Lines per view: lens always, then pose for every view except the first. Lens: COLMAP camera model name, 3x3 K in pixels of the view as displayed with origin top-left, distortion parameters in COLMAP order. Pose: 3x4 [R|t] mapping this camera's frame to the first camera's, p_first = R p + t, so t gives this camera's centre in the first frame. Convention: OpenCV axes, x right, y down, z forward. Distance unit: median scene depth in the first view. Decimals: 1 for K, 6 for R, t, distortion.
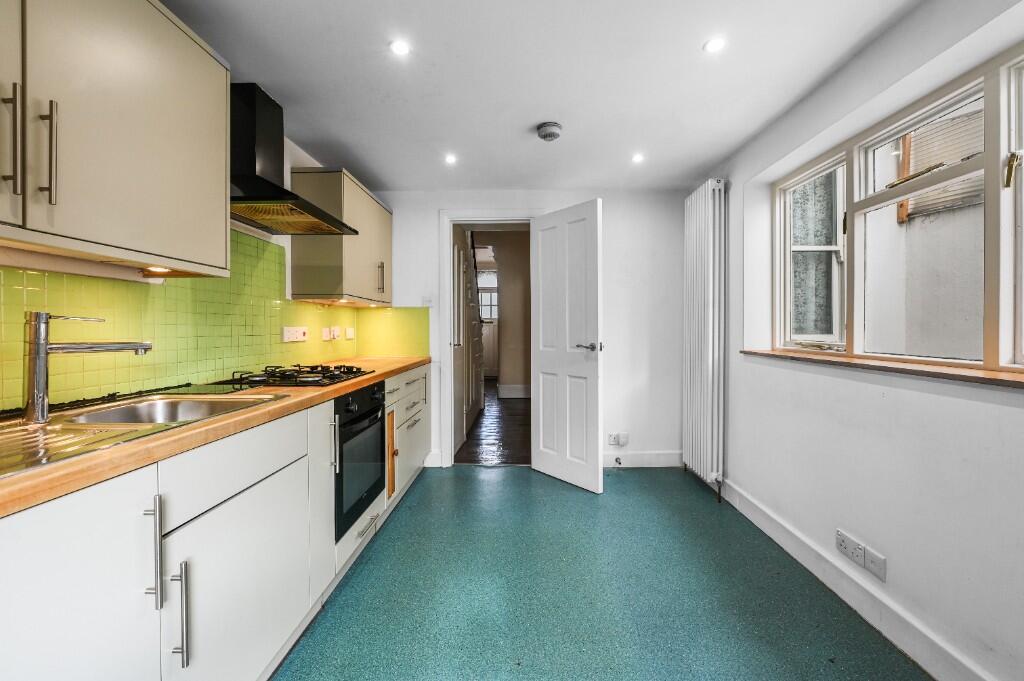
lens RADIAL K [[419.3, 0, 512.0], [0, 419.3, 335.6], [0, 0, 1]] dist [-0.000110, -0.000034]
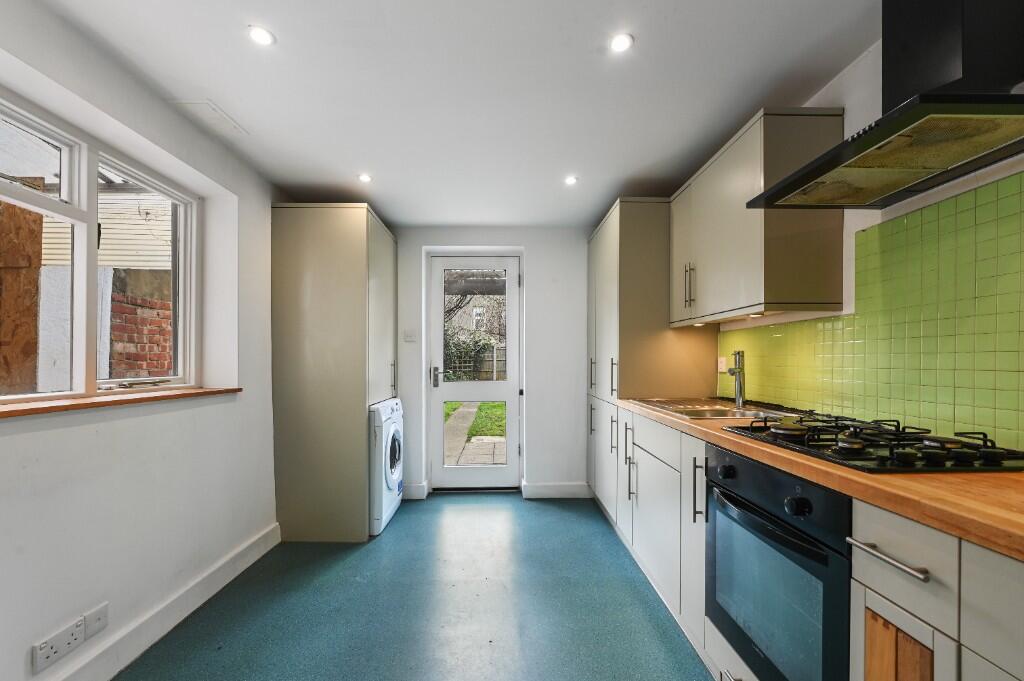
lens RADIAL K [[419.3, 0, 510.2], [0, 419.3, 348.9], [0, 0, 1]] dist [-0.000110, -0.000034]
pose [[-0.998641, 0.002959, -0.052024, 0.015443], [0.003488, 0.999943, -0.010081, -0.030988], [0.051991, -0.010249, -0.998595, 1.897741]]
